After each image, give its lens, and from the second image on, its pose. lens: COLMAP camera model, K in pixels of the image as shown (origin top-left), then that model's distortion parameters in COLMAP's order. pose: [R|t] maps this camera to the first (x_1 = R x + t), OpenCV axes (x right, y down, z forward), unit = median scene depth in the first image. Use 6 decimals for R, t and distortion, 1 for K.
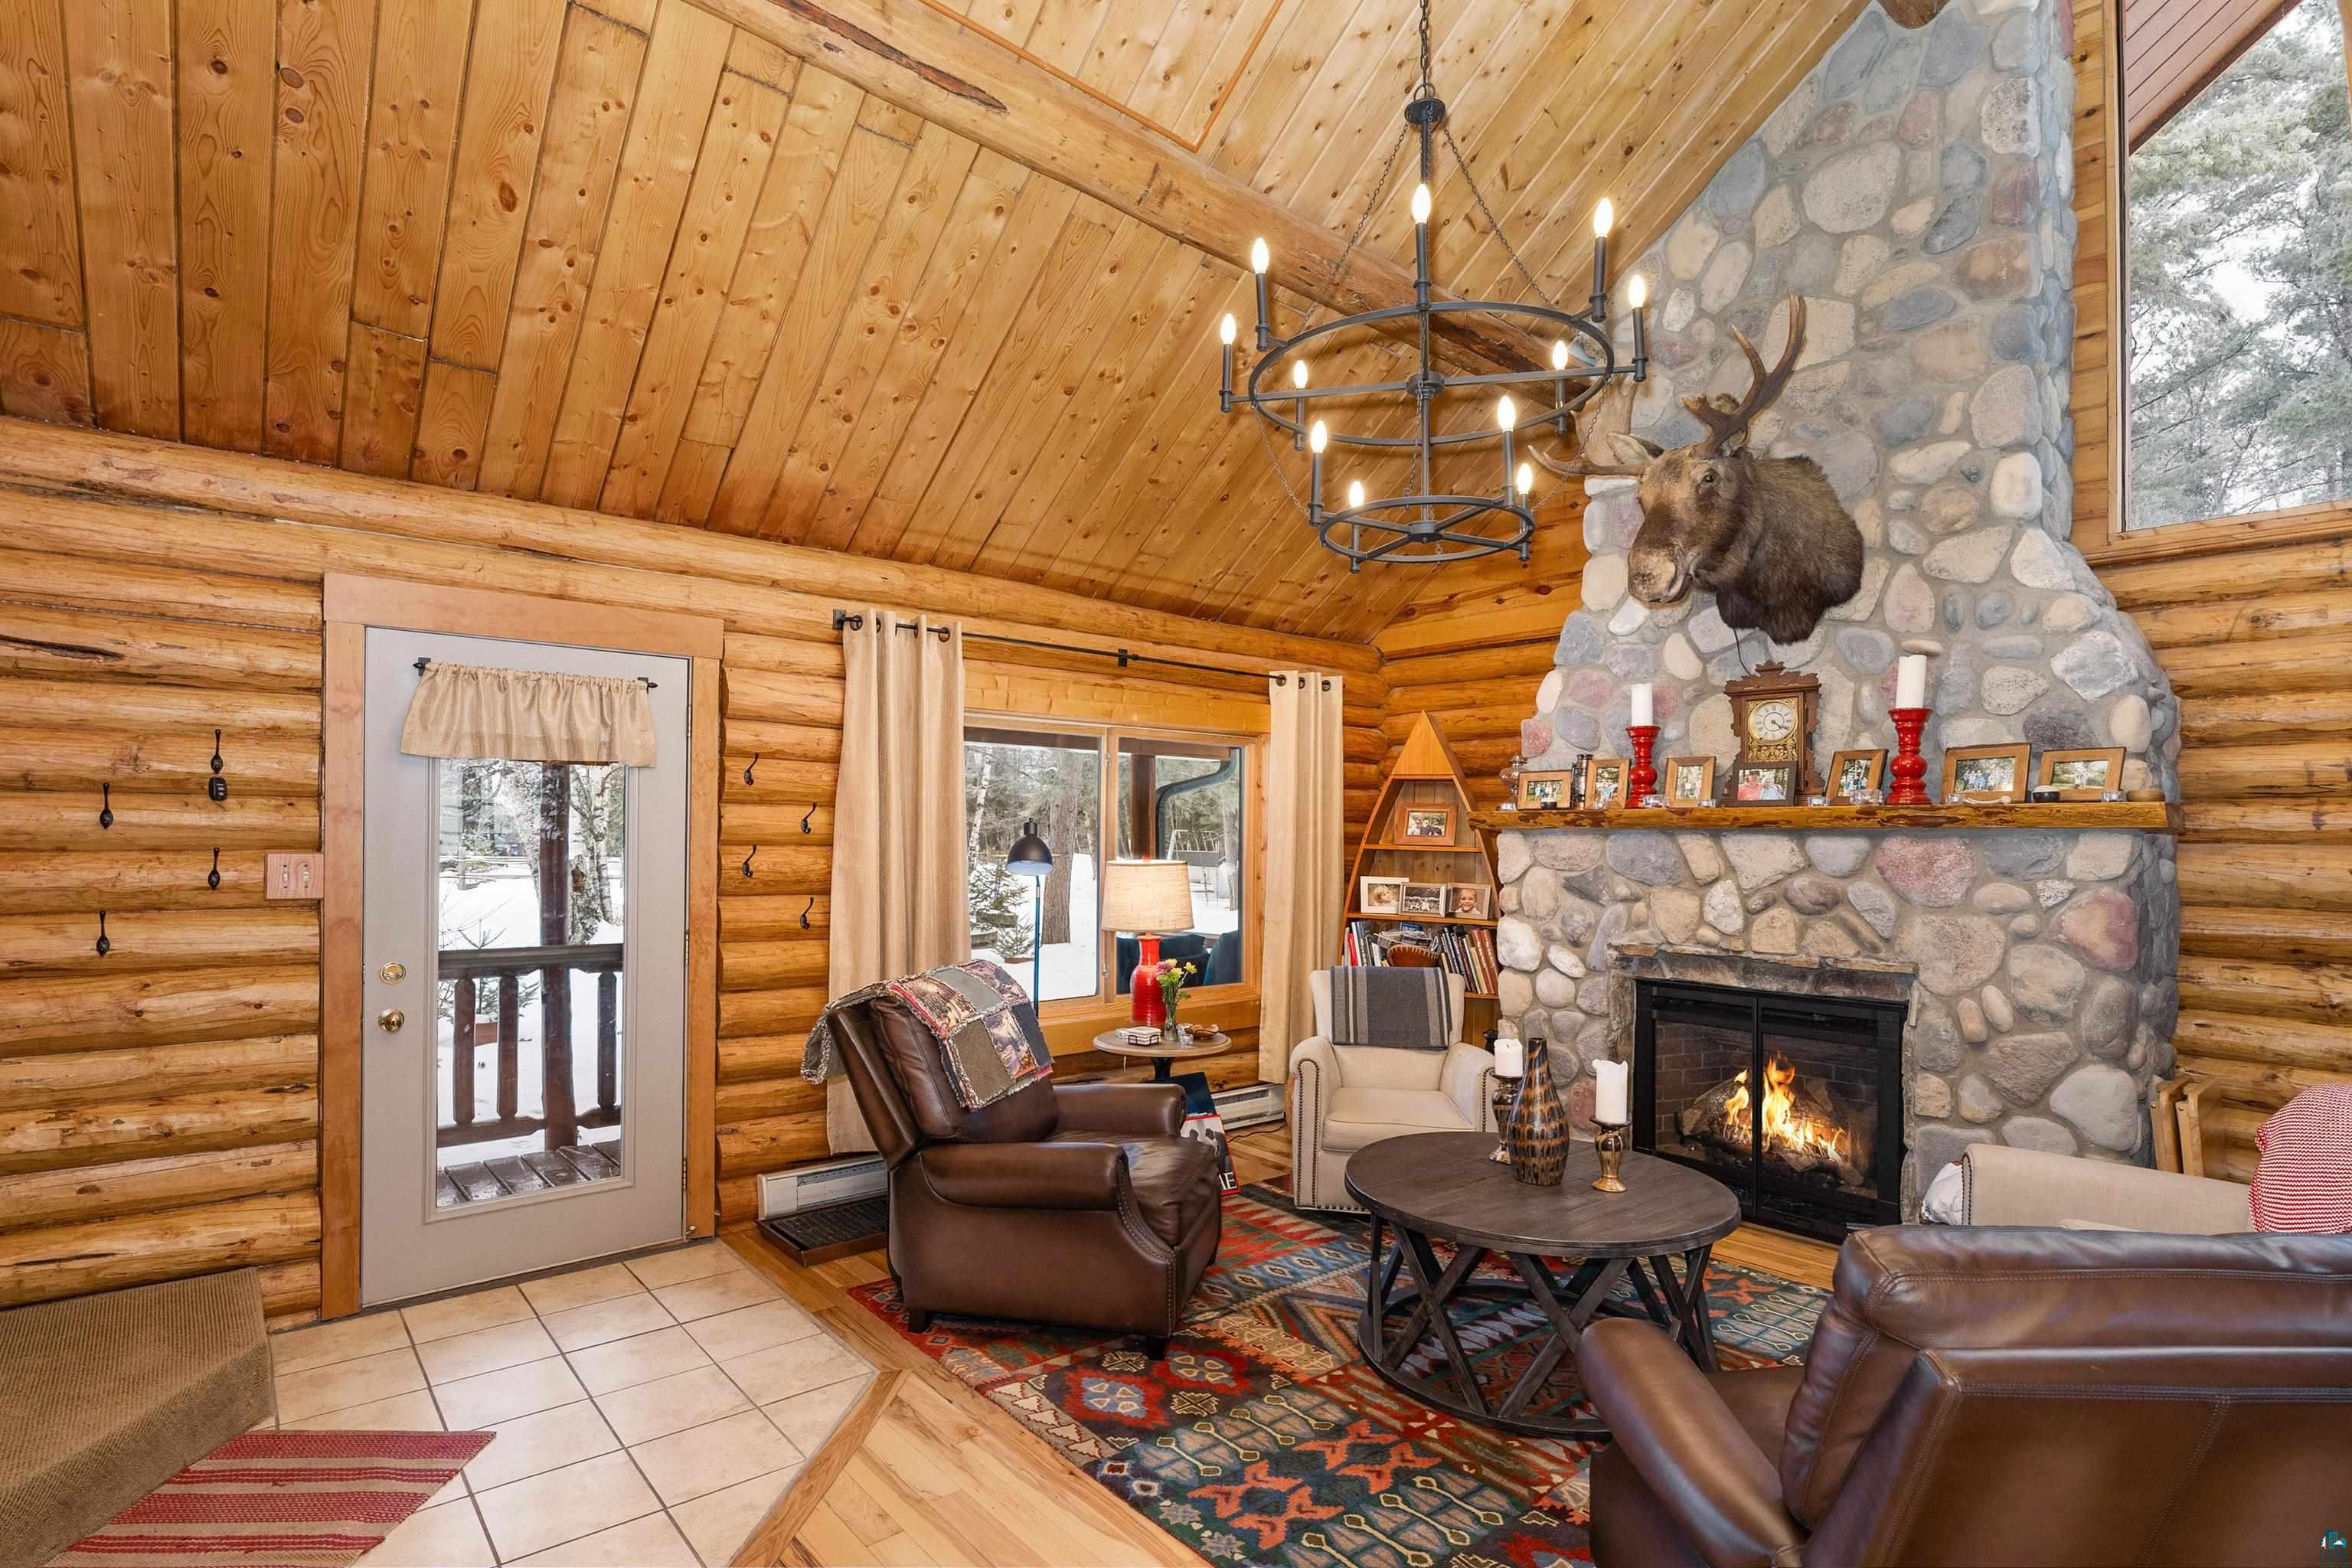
lens RADIAL K [[1113.6, 0, 1112.4], [0, 1113.6, 799.0], [0, 0, 1]] dist [-0.000674, 0.000314]
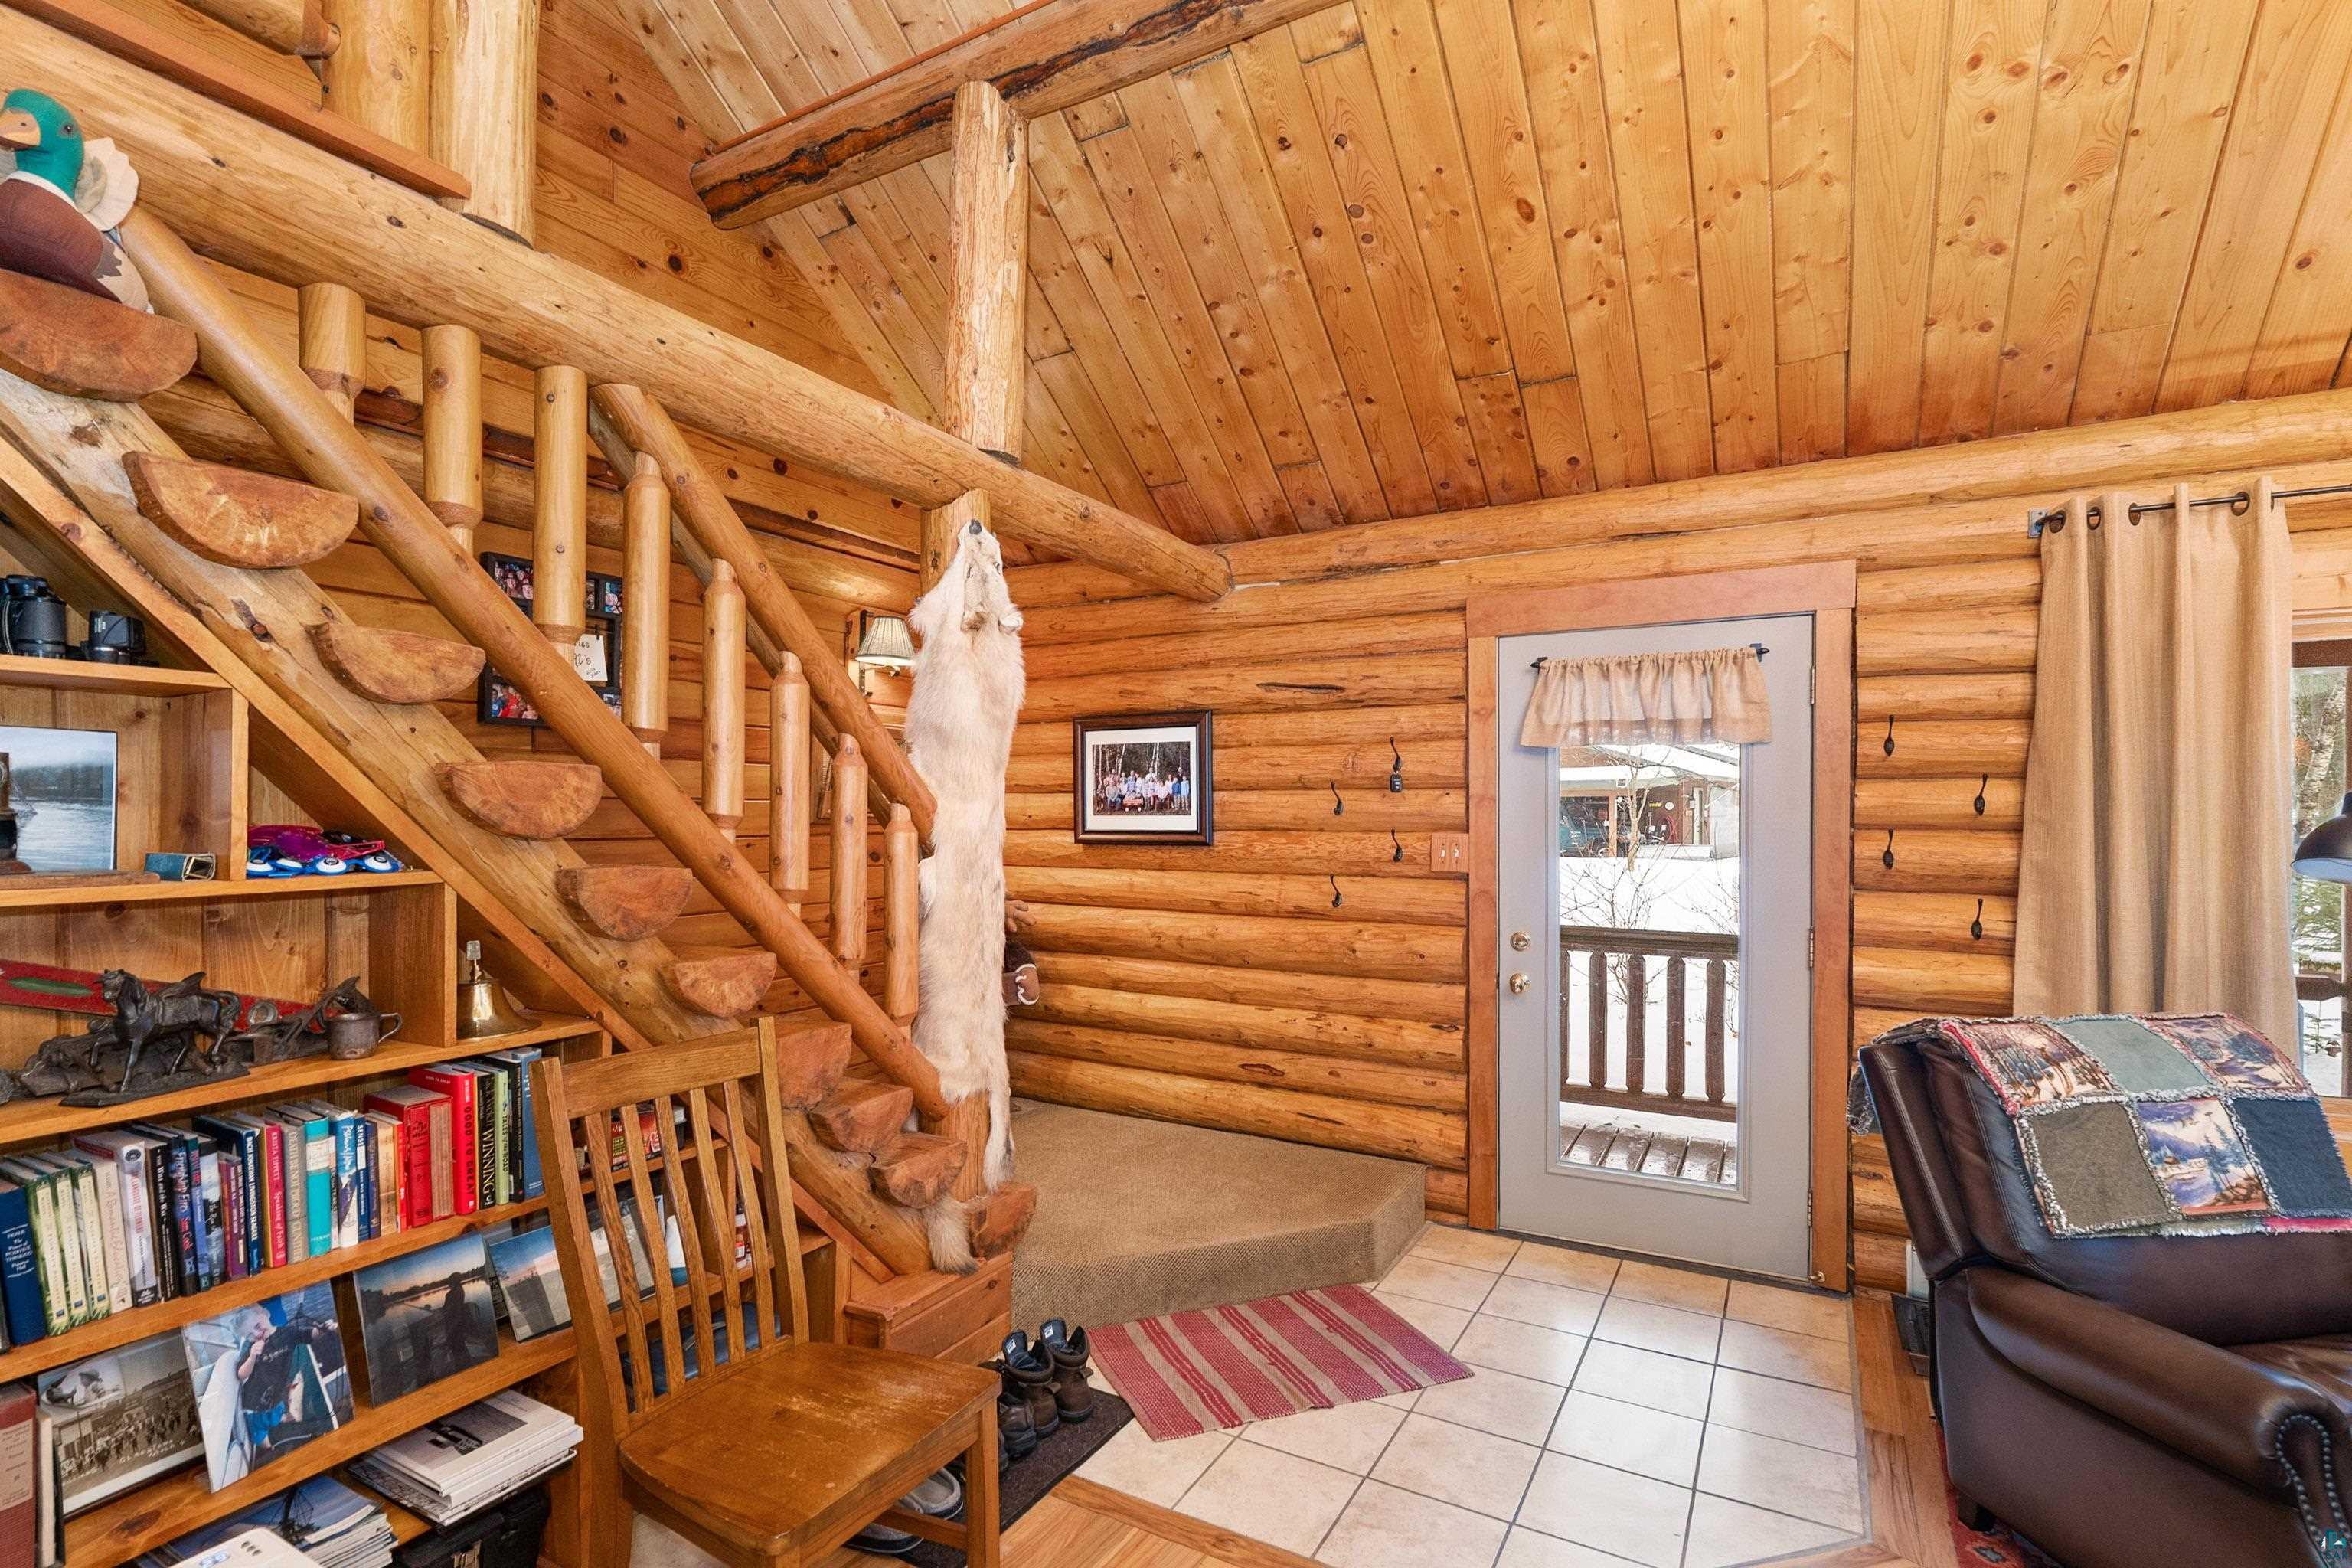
lens RADIAL K [[1112.7, 0, 1254.6], [0, 1112.7, 800.6], [0, 0, 1]] dist [0.000944, 0.000355]
pose [[0.409736, -0.018134, -0.912024, 0.240320], [0.031803, 0.999479, -0.005585, 0.010342], [0.911650, -0.026717, 0.410099, 0.261002]]
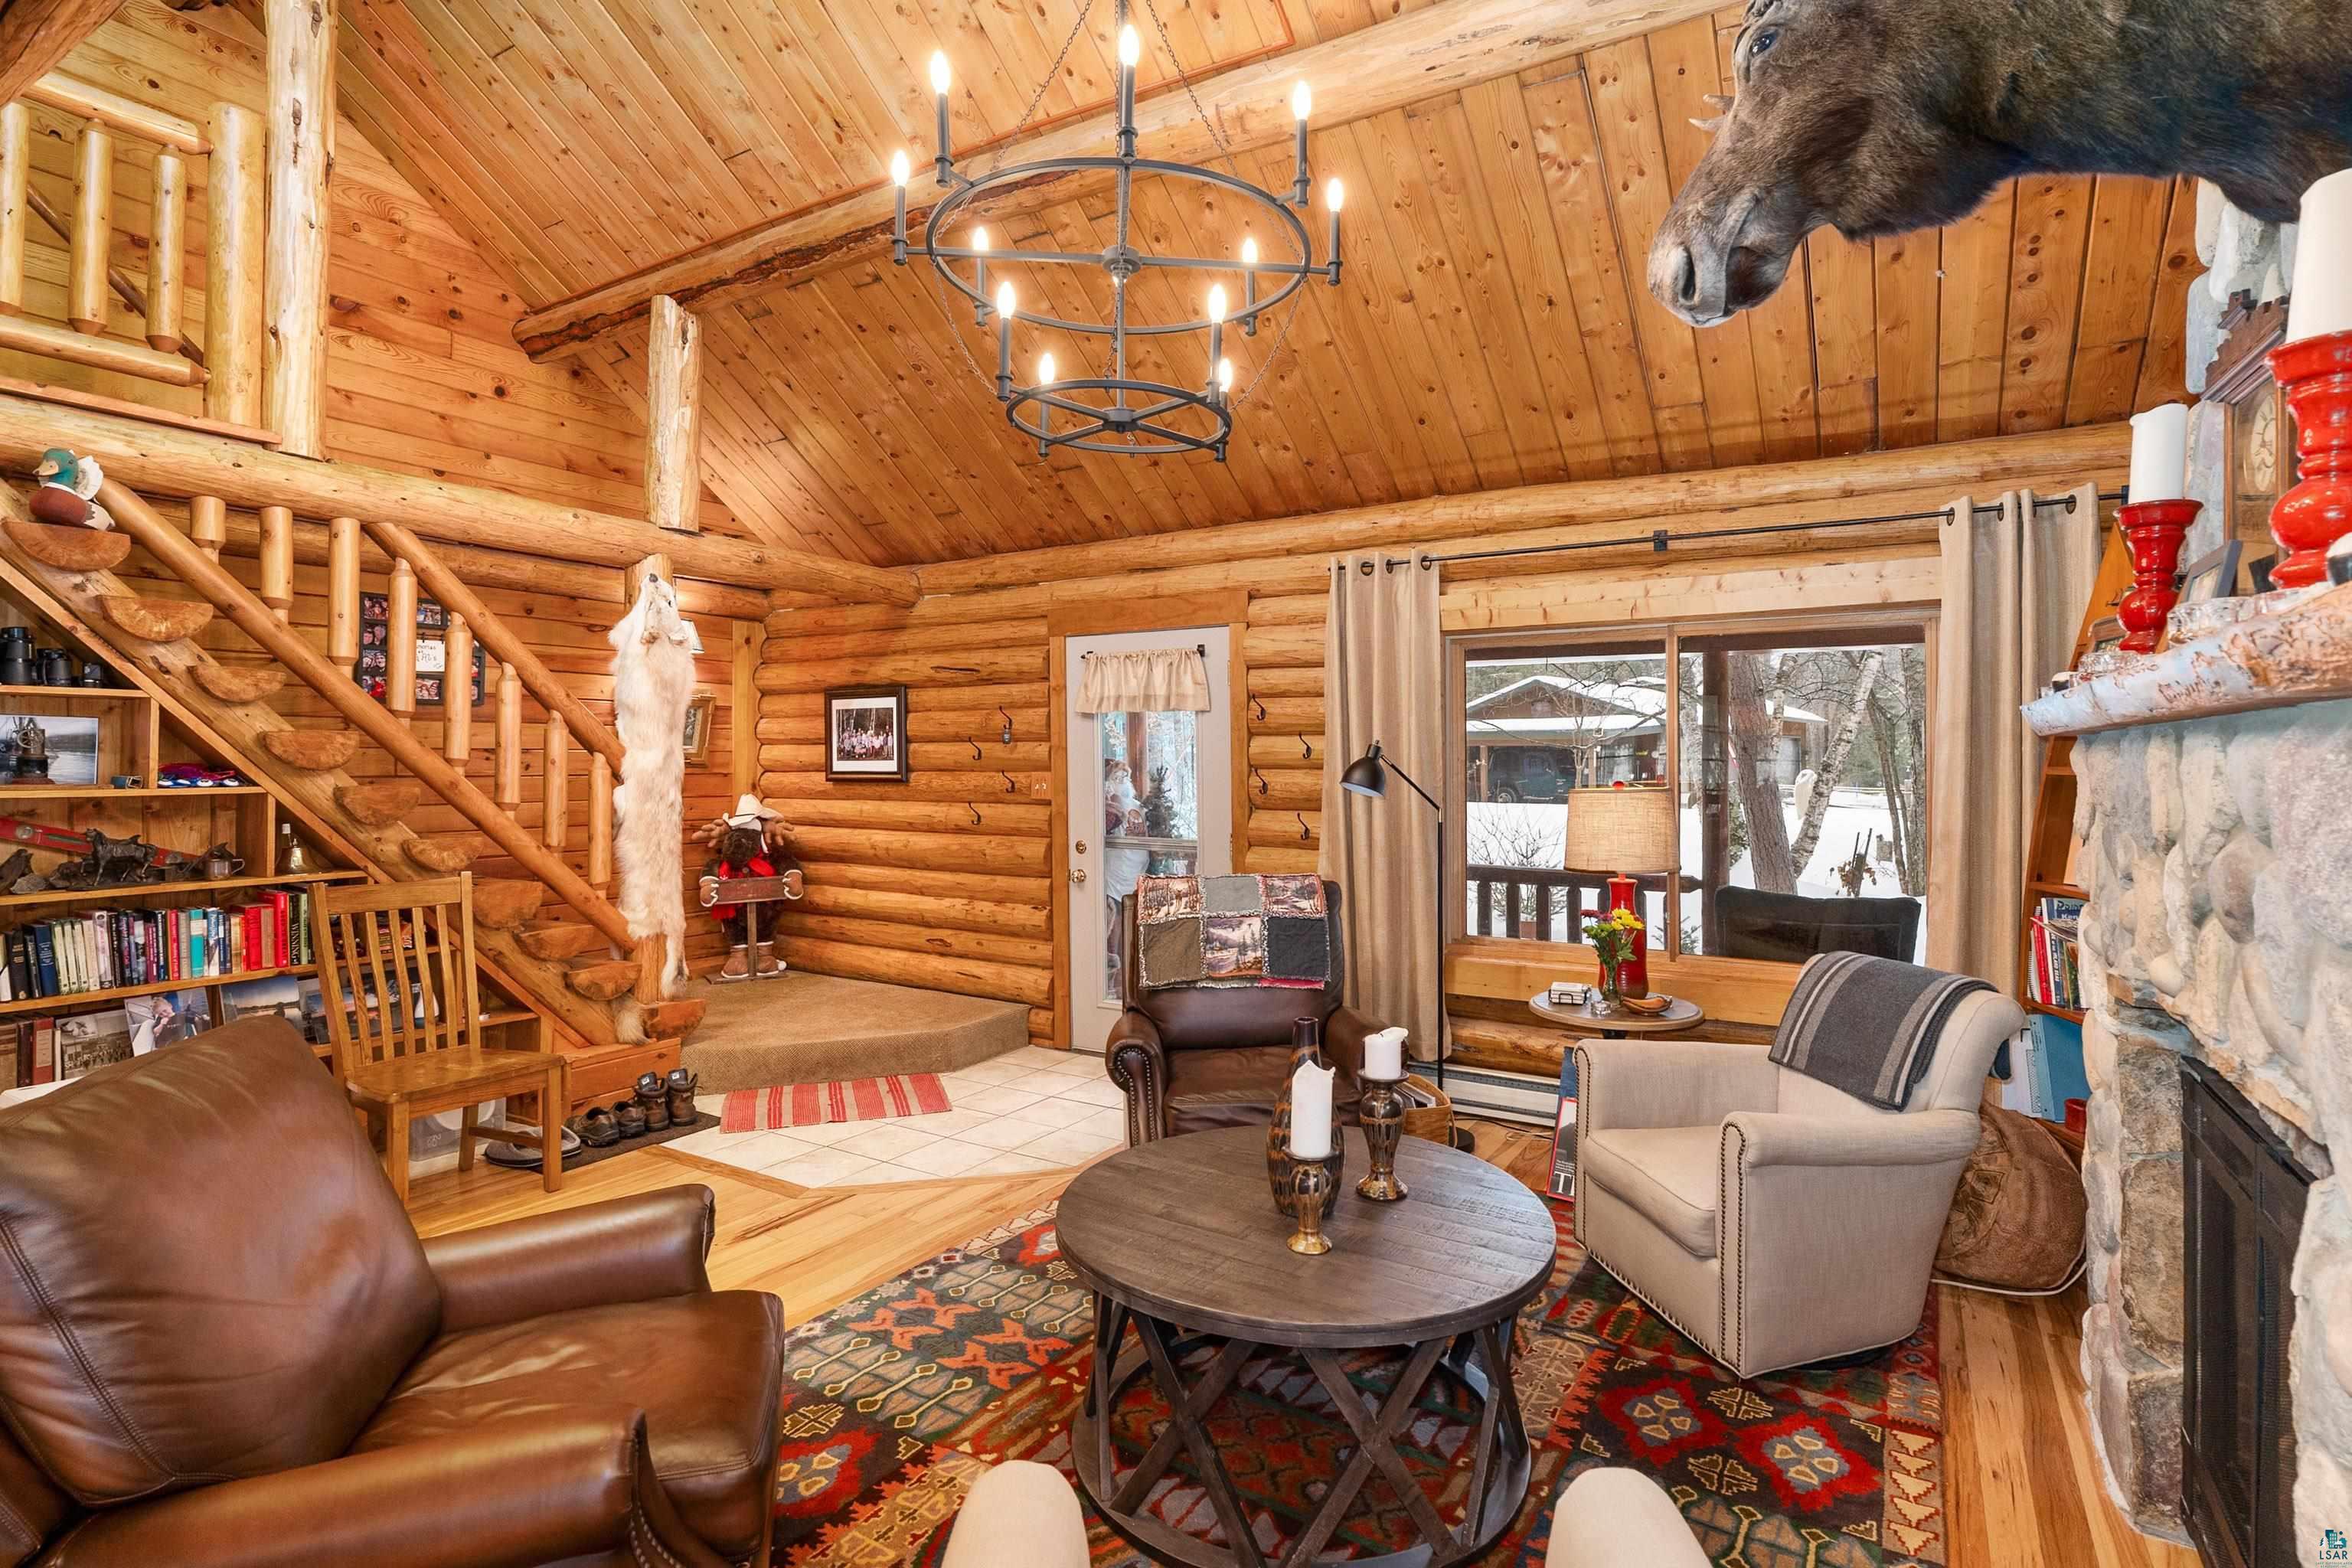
lens RADIAL K [[1132.1, 0, 1296.6], [0, 1132.1, 737.5], [0, 0, 1]] dist [0.000779, 0.001236]
pose [[0.387716, -0.028820, -0.921328, 0.870881], [0.033411, 0.999294, -0.017199, 0.030757], [0.921173, -0.024114, 0.388405, 0.565362]]
